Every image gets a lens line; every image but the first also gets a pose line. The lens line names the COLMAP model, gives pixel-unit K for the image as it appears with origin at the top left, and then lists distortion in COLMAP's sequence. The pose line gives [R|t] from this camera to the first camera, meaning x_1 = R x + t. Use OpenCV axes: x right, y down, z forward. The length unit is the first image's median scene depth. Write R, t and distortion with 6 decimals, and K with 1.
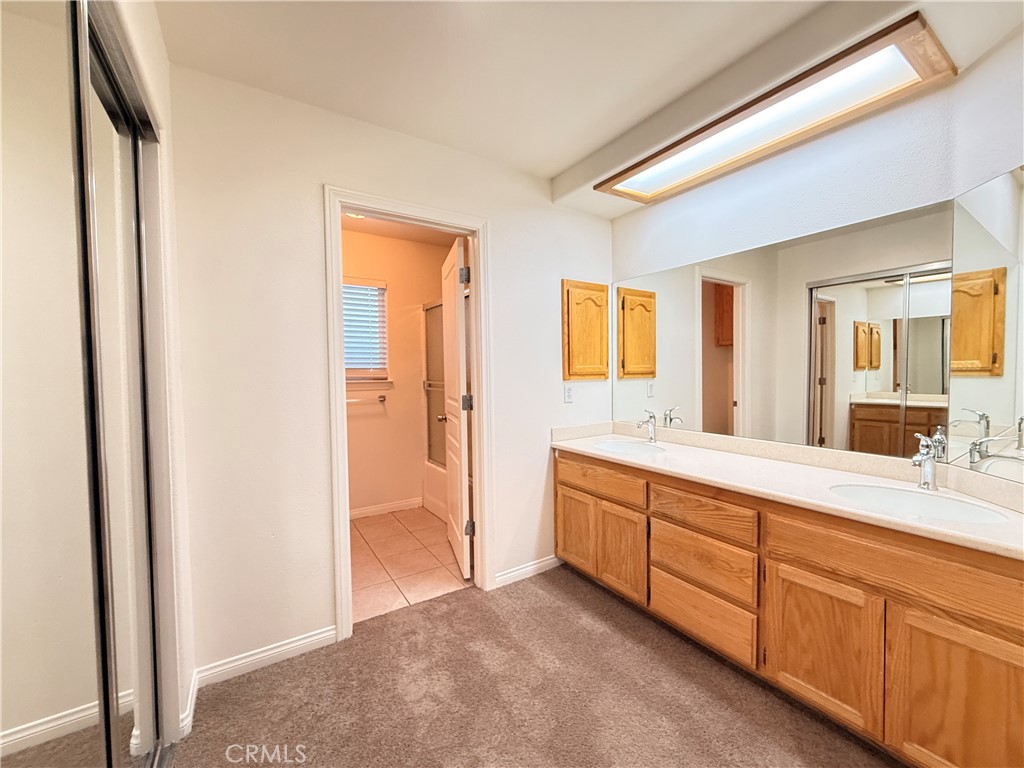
lens RADIAL K [[408.2, 0, 509.4], [0, 408.2, 384.3], [0, 0, 1]] dist [-0.000717, -0.000463]
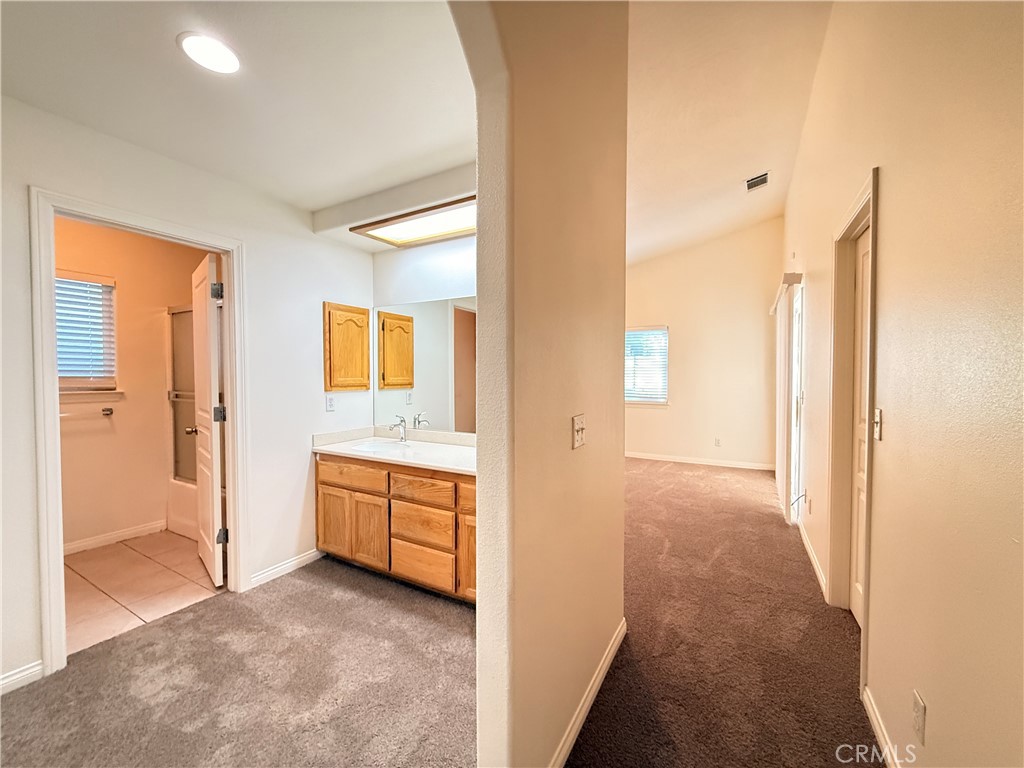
lens RADIAL K [[408.2, 0, 509.4], [0, 408.2, 384.3], [0, 0, 1]] dist [-0.000717, -0.000463]
pose [[0.886261, 0.002062, 0.463182, 0.068544], [0.003718, 0.999926, -0.011565, -0.015895], [-0.463172, 0.011972, 0.886188, -0.256714]]
